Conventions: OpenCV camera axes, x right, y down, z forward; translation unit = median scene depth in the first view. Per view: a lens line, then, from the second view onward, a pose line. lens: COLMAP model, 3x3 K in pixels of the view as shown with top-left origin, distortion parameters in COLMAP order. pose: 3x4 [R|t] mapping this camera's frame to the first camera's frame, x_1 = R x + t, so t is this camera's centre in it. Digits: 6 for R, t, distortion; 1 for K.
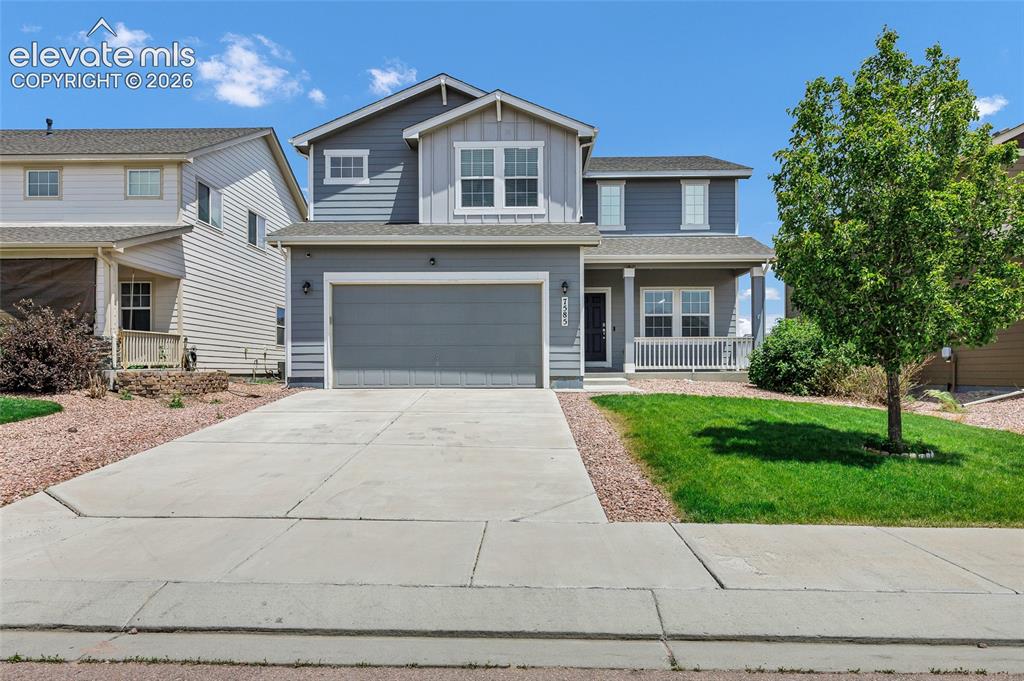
lens RADIAL K [[568.3, 0, 512.0], [0, 568.3, 340.5], [0, 0, 1]] dist [0.000242, 0.000204]
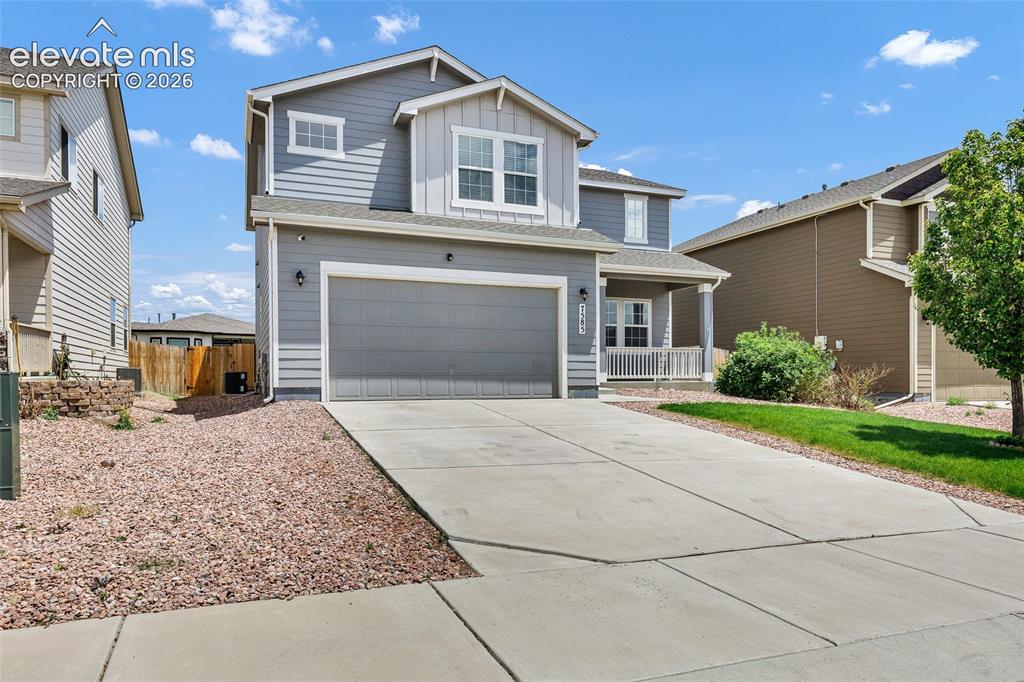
lens RADIAL K [[598.0, 0, 512.1], [0, 598.0, 352.3], [0, 0, 1]] dist [-0.000259, 0.000389]
pose [[0.936473, 0.017064, 0.350324, -0.337631], [-0.019750, 0.999797, 0.004097, 0.003729], [-0.350183, -0.010756, 0.936619, 0.078314]]
